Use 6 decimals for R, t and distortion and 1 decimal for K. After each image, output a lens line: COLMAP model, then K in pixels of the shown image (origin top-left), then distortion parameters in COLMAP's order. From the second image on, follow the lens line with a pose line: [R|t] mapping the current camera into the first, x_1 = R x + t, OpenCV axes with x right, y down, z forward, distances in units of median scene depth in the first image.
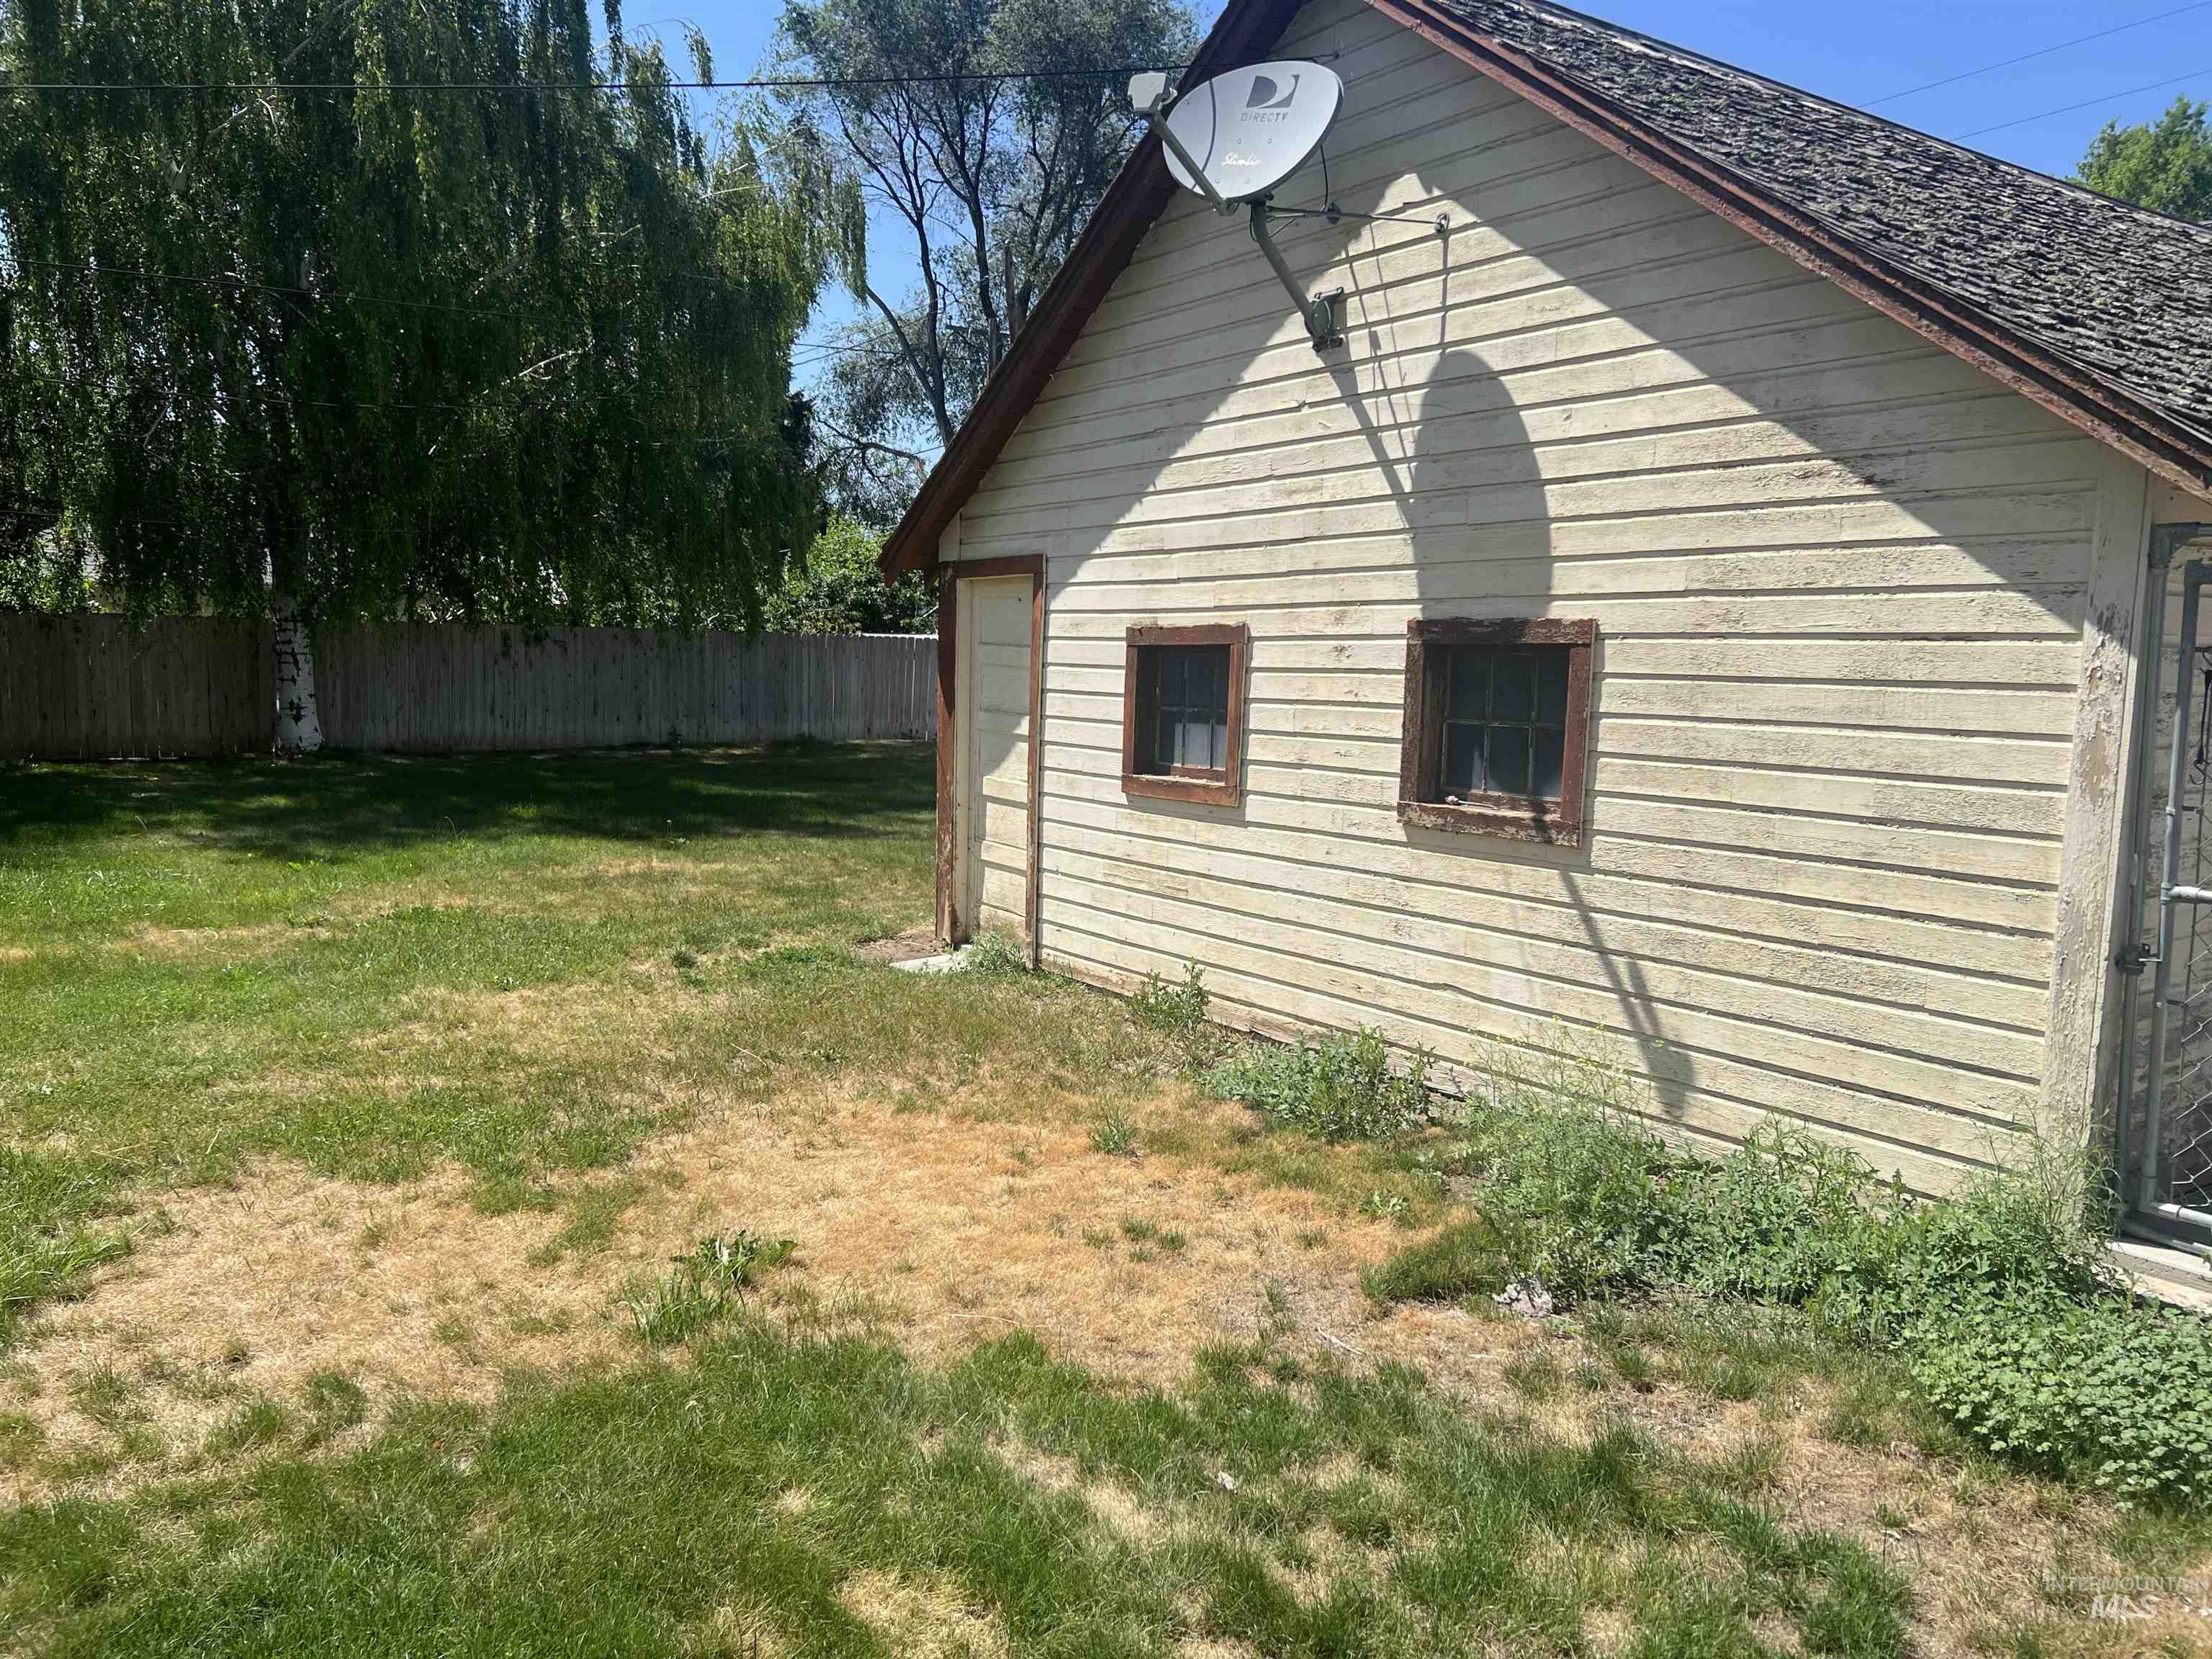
lens RADIAL K [[1644.2, 0, 1111.9], [0, 1644.2, 840.0], [0, 0, 1]] dist [0.043588, -0.047401]
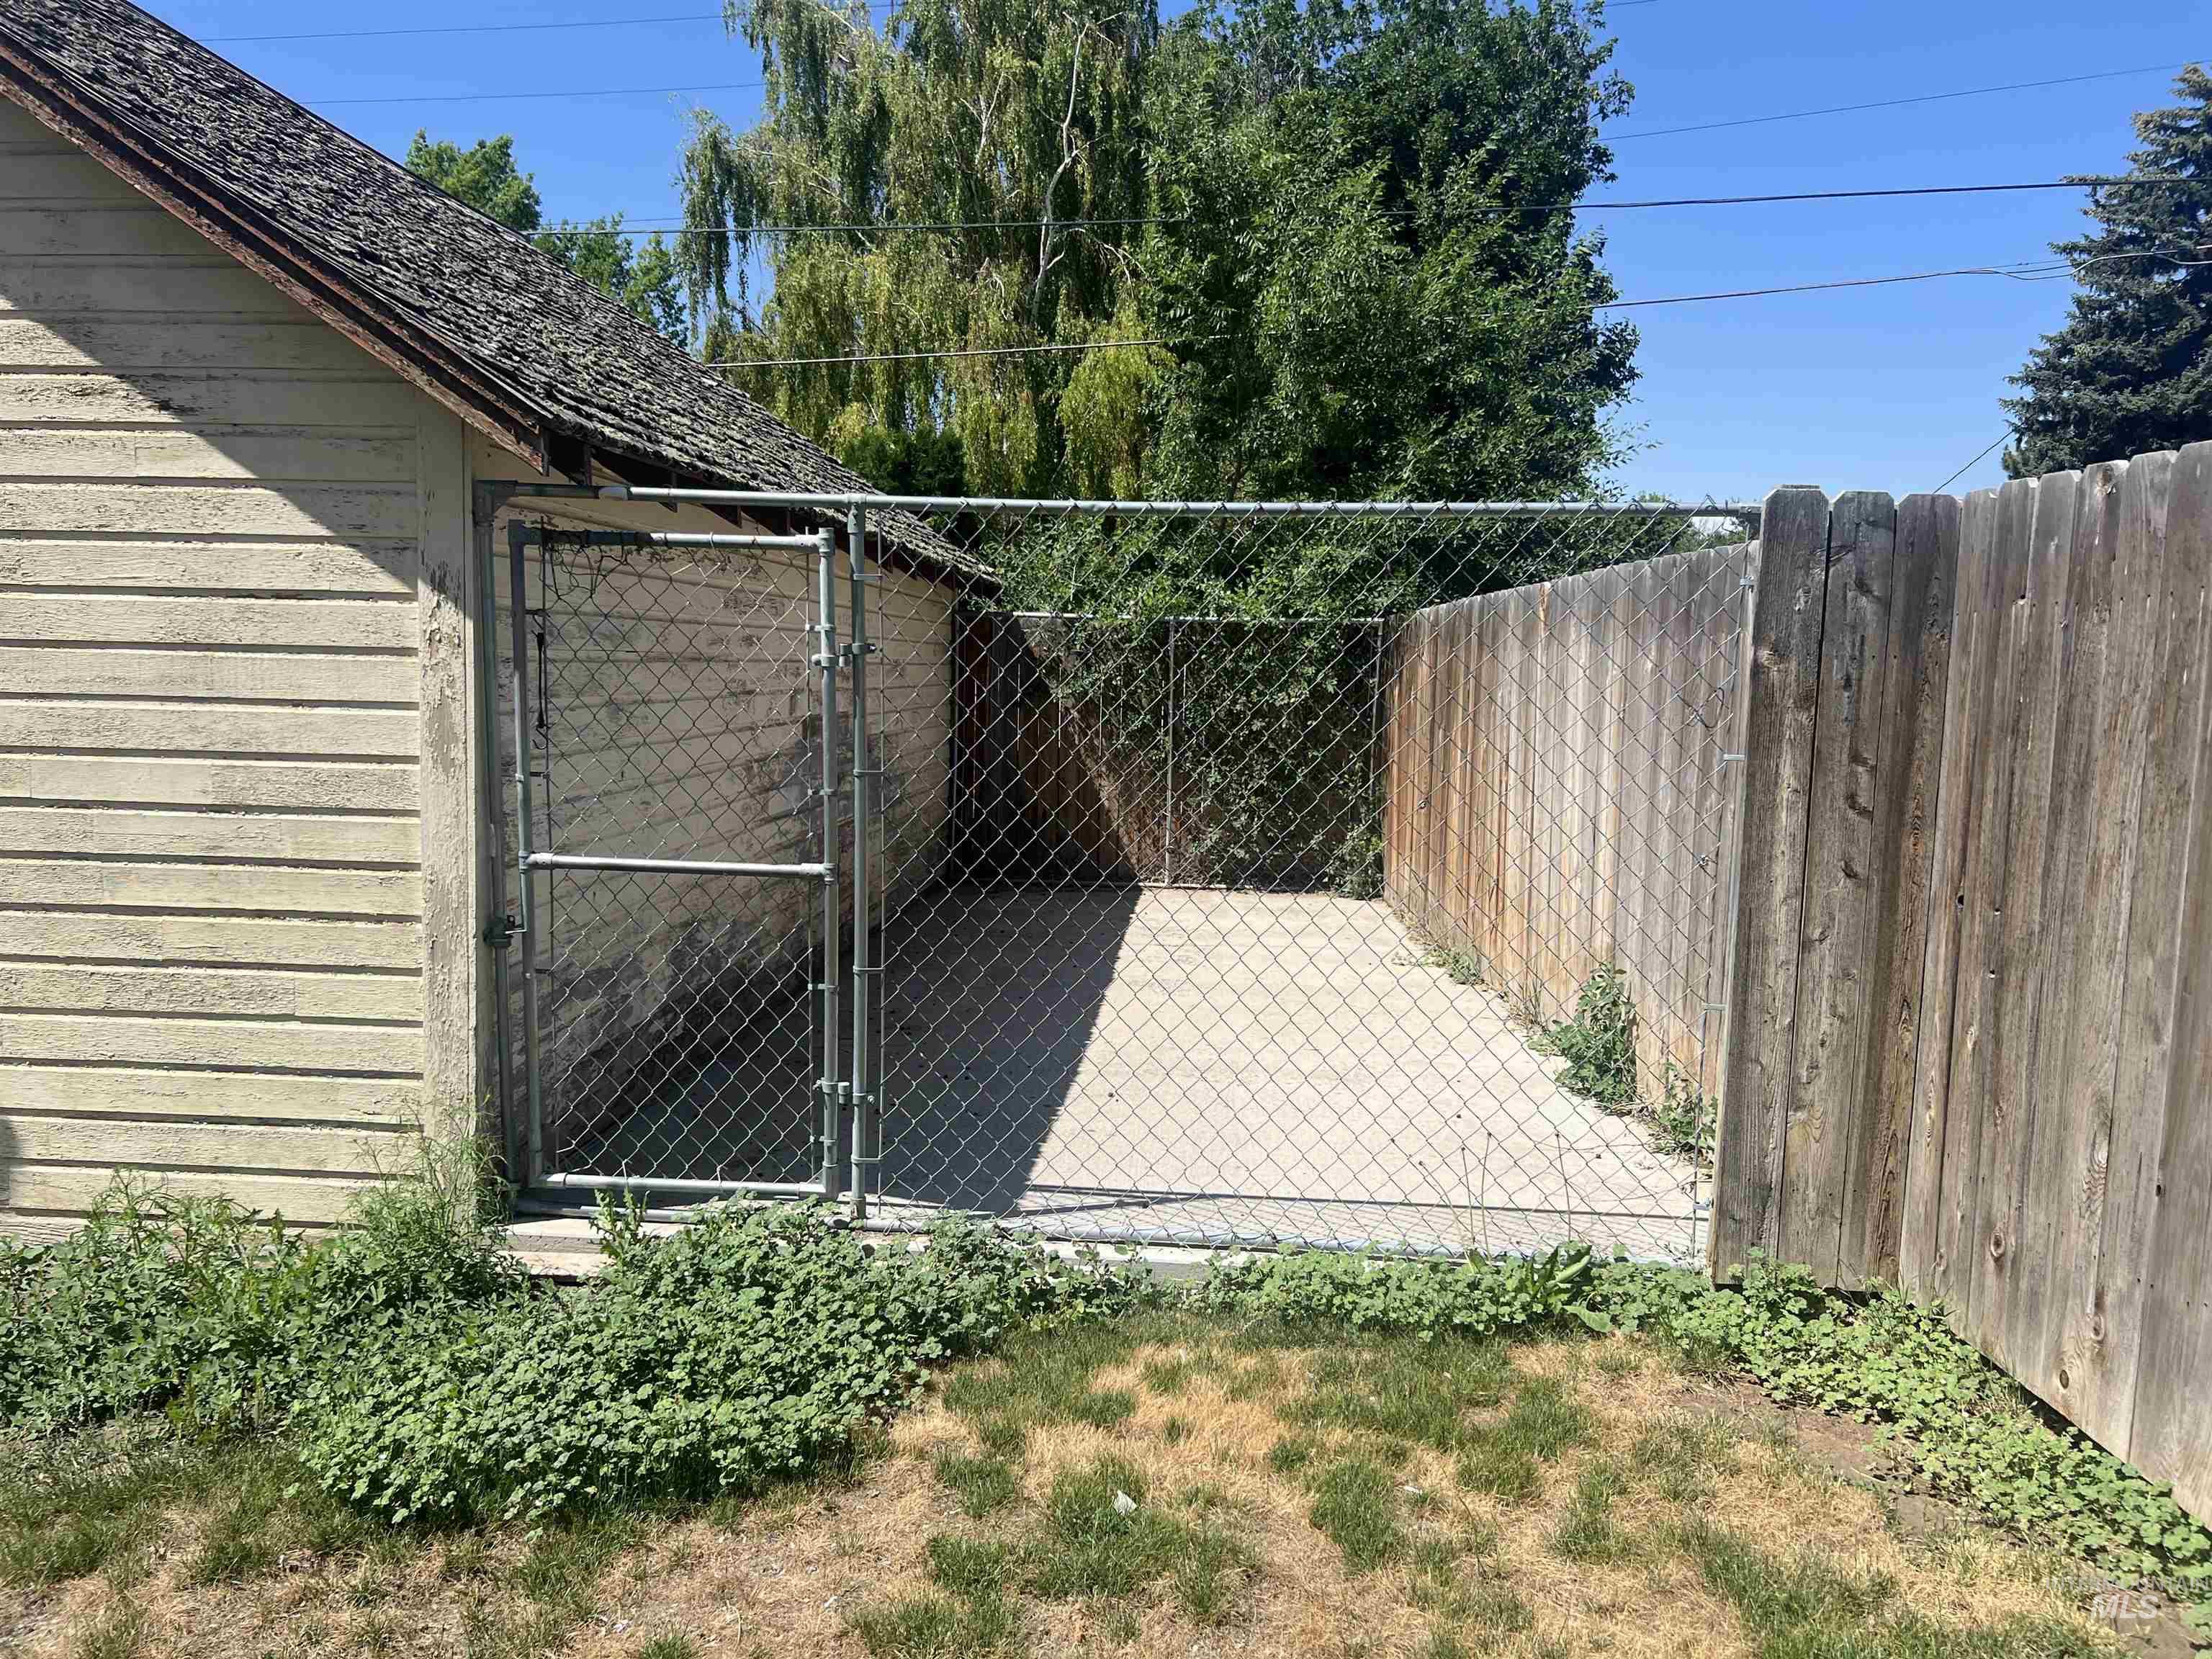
lens RADIAL K [[1644.2, 0, 1111.9], [0, 1644.2, 840.0], [0, 0, 1]] dist [0.043588, -0.047401]
pose [[0.620753, -0.085893, 0.779287, 0.090818], [0.078187, 0.995808, 0.047477, 0.000174], [-0.780097, 0.031458, 0.624867, 0.119165]]
